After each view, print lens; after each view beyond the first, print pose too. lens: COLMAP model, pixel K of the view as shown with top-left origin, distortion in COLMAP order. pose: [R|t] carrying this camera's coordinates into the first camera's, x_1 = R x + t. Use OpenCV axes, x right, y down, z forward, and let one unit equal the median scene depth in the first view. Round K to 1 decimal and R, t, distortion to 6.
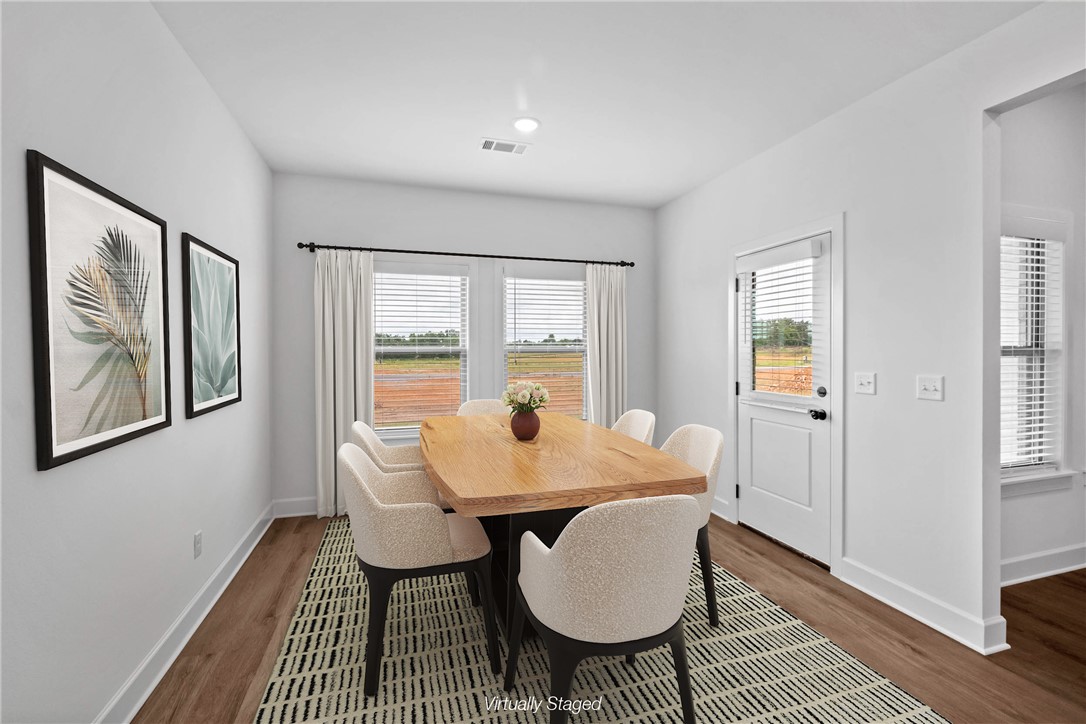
lens RADIAL K [[463.5, 0, 545.3], [0, 463.5, 352.9], [0, 0, 1]] dist [0.002061, 0.000034]
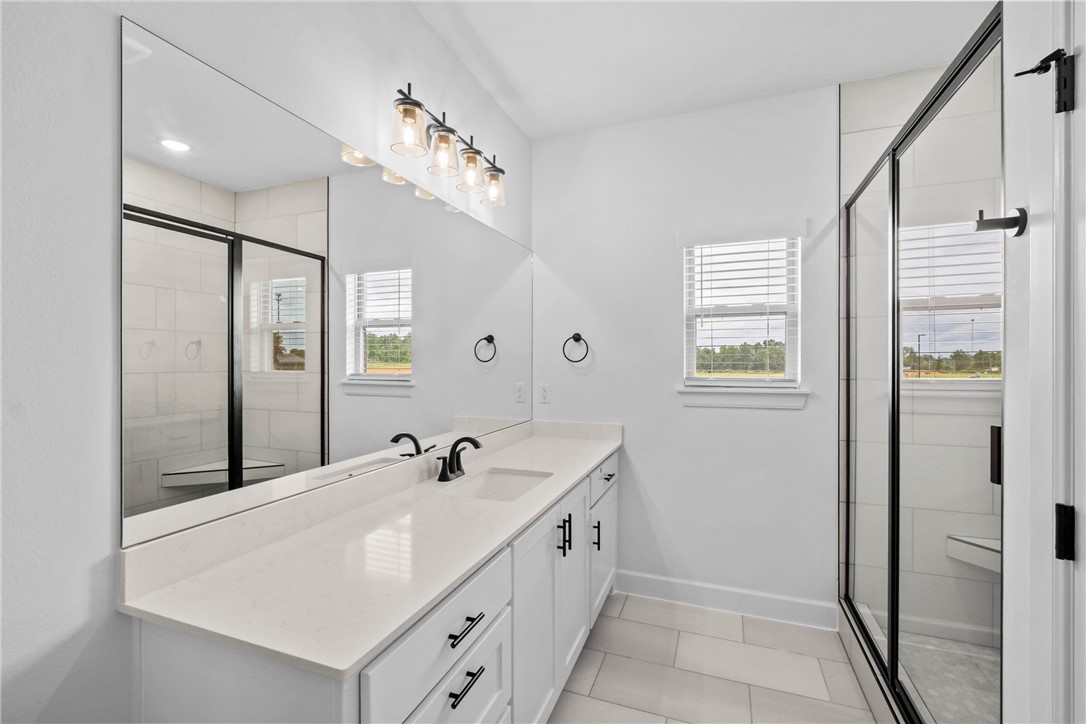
lens RADIAL K [[463.5, 0, 542.2], [0, 463.5, 362.5], [0, 0, 1]] dist [0.002061, 0.000034]
pose [[0.790504, 0.002139, -0.612453, -0.065351], [-0.009670, 0.999913, -0.008989, 0.001530], [0.612381, 0.013029, 0.790456, 0.333713]]
